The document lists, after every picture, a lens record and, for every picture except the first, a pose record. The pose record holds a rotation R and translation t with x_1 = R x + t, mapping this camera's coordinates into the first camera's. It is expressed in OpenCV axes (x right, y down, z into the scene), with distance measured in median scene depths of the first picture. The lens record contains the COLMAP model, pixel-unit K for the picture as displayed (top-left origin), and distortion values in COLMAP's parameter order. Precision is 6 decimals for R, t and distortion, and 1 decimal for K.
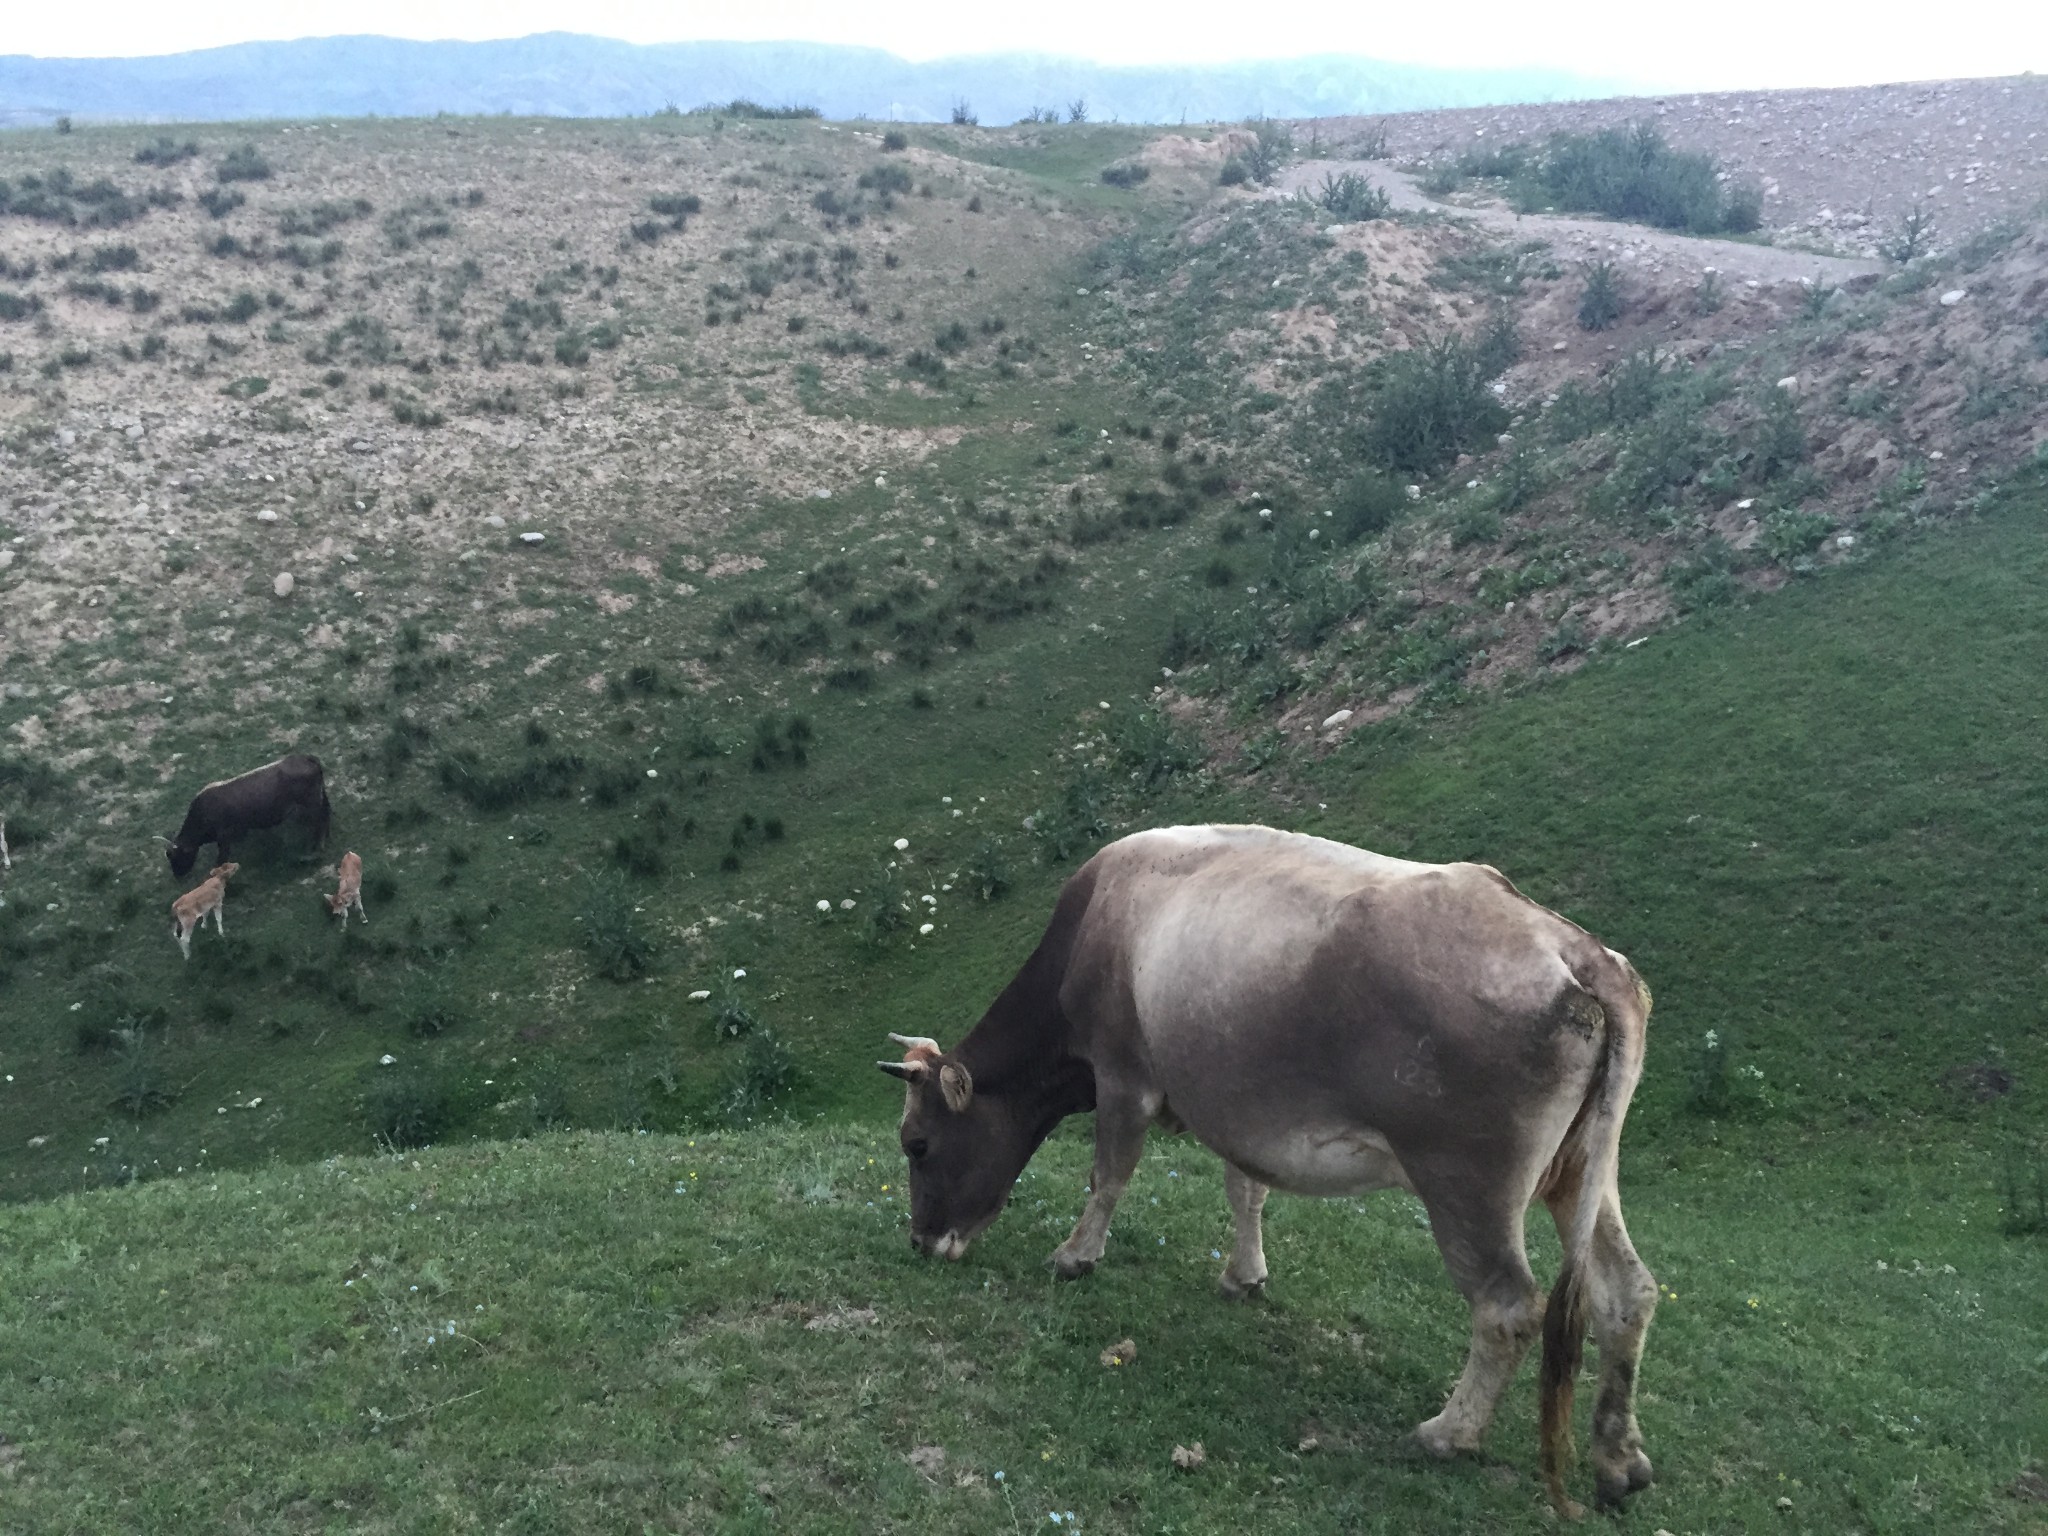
lens RADIAL K [[1754.0, 0, 1006.1], [0, 1754.0, 744.0], [0, 0, 1]] dist [0.091226, -0.128614]
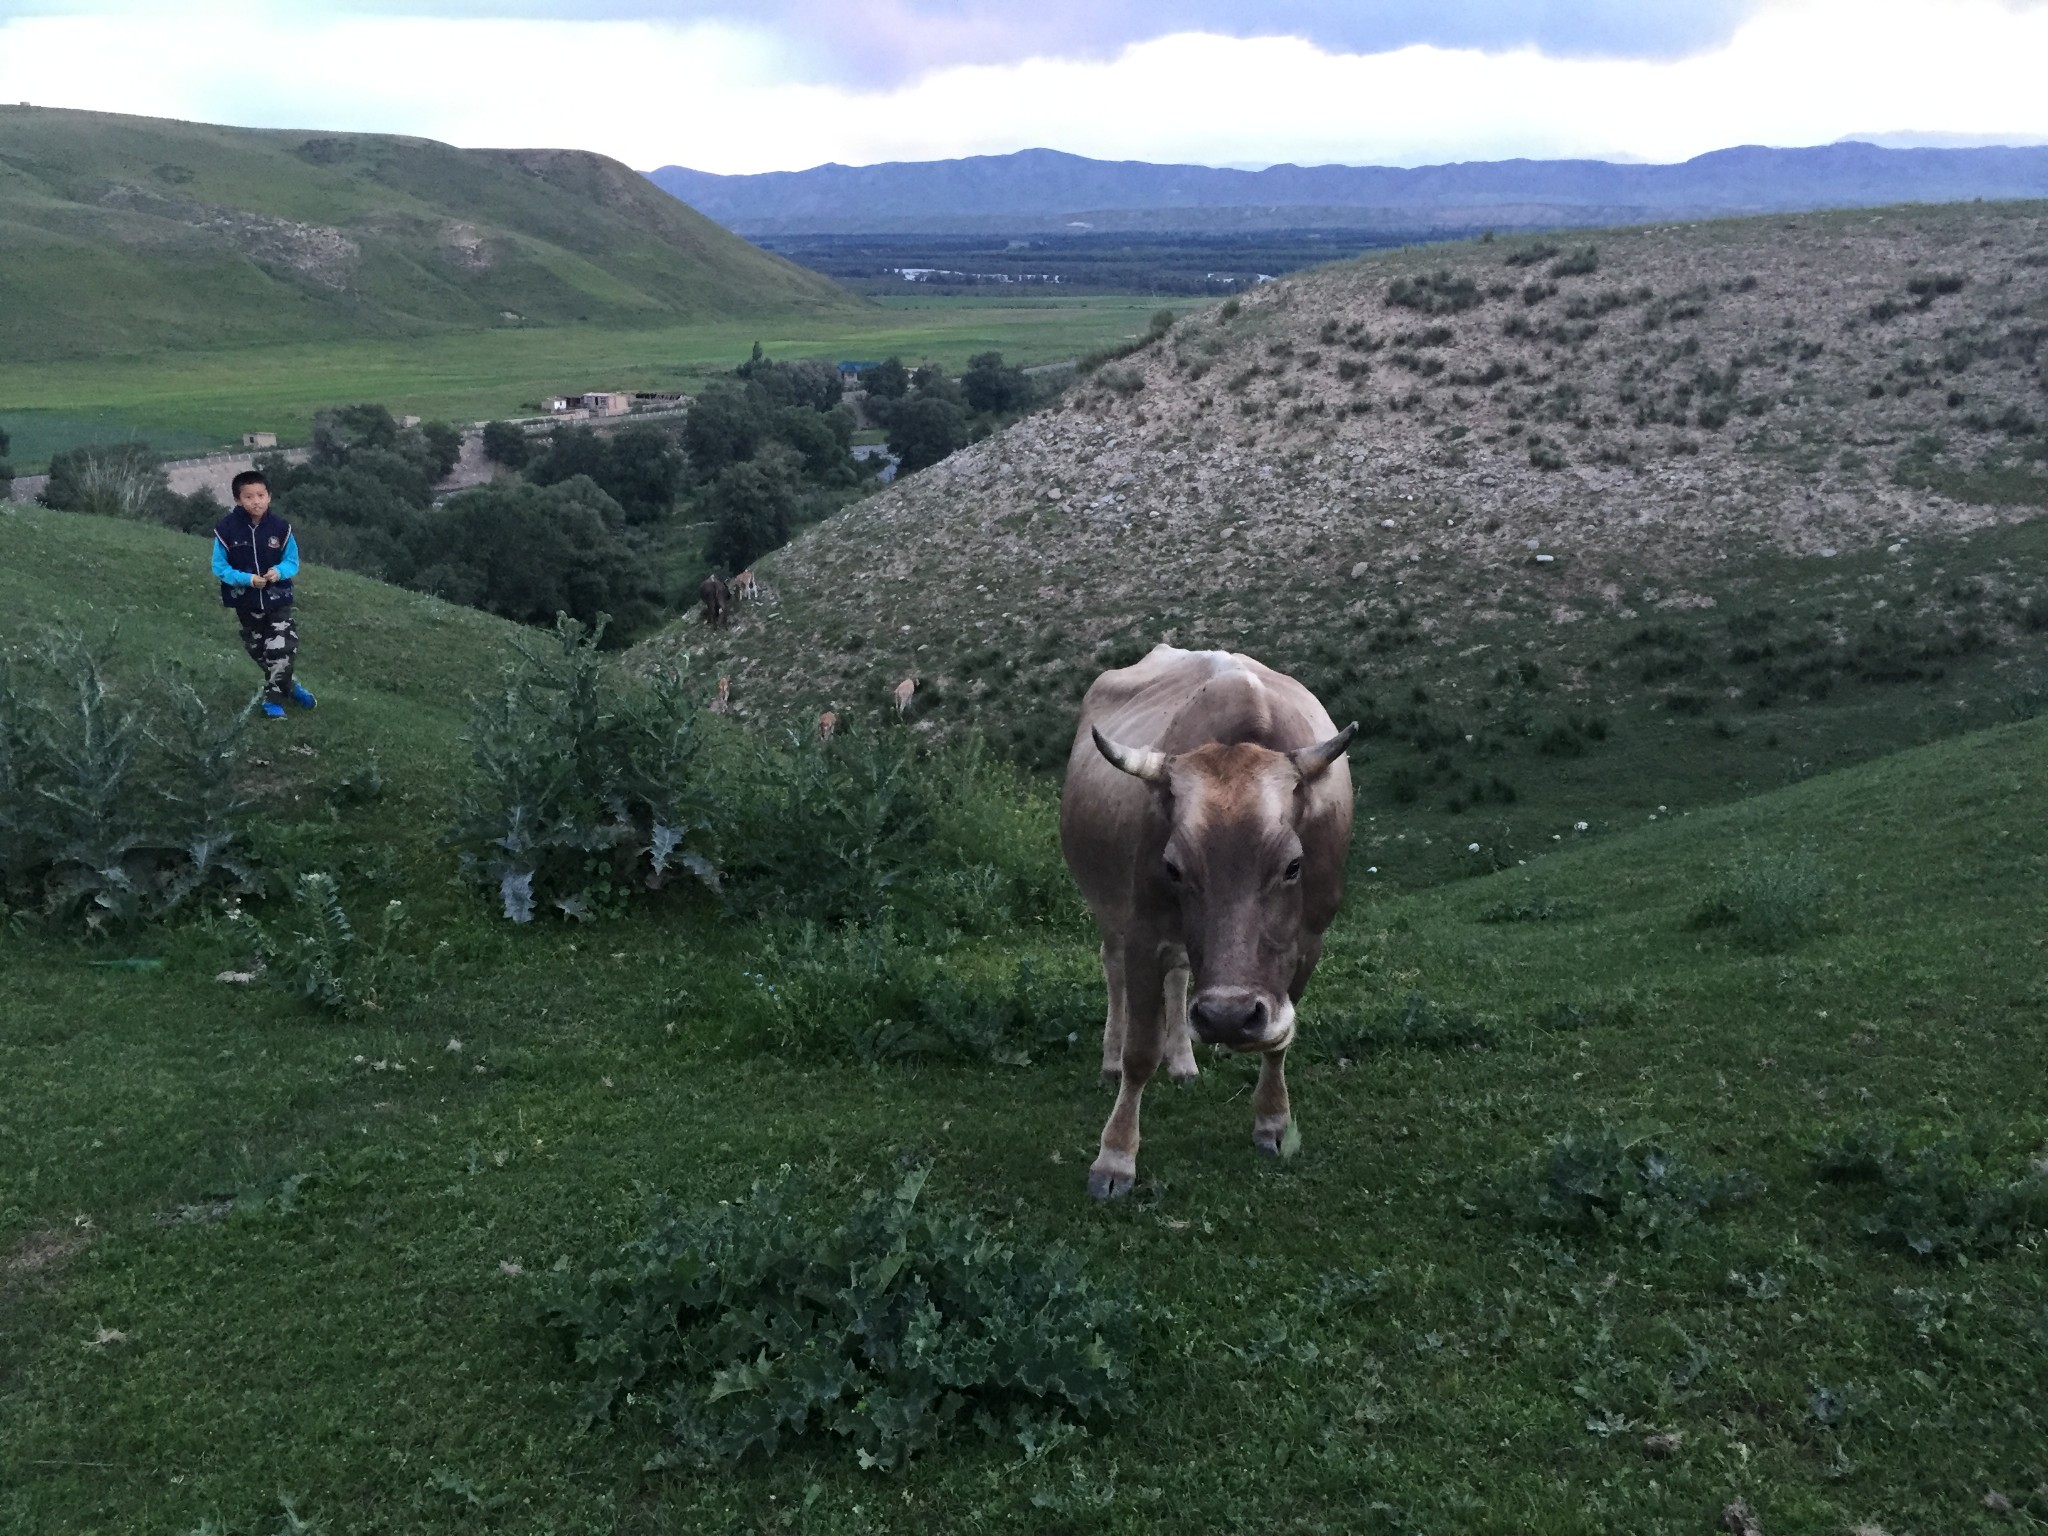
lens RADIAL K [[1754.0, 0, 1013.6], [0, 1754.0, 740.4], [0, 0, 1]] dist [0.091226, -0.128614]
pose [[0.568081, 0.190525, -0.800615, 0.514750], [-0.227844, 0.971217, 0.069456, 0.004396], [0.790804, 0.142958, 0.595140, -0.006461]]
